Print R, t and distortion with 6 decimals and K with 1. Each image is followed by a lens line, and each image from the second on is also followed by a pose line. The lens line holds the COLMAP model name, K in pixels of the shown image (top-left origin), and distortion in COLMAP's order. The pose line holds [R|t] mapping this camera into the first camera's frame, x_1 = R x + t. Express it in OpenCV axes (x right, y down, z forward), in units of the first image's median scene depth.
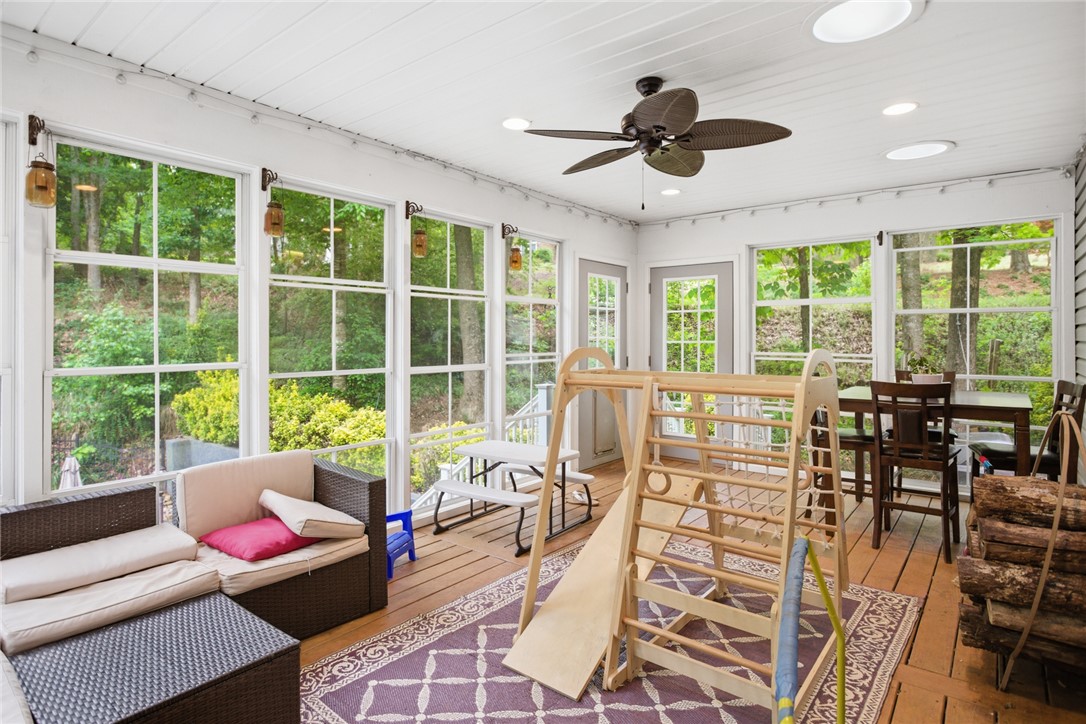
lens RADIAL K [[580.8, 0, 543.0], [0, 580.8, 336.6], [0, 0, 1]] dist [-0.002717, -0.000399]
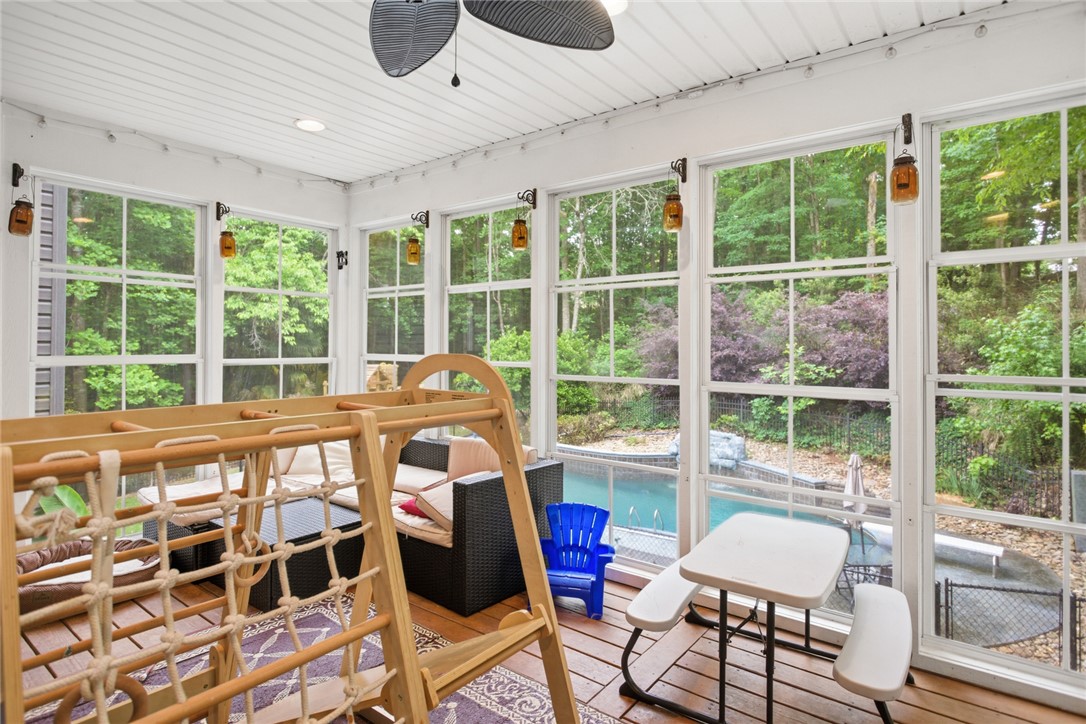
lens RADIAL K [[580.8, 0, 543.0], [0, 580.8, 336.6], [0, 0, 1]] dist [-0.002717, -0.000399]
pose [[0.018486, -0.010279, -0.999776, 0.457591], [-0.001749, 0.999945, -0.010314, 0.004039], [0.999828, 0.001939, 0.018467, 0.720726]]
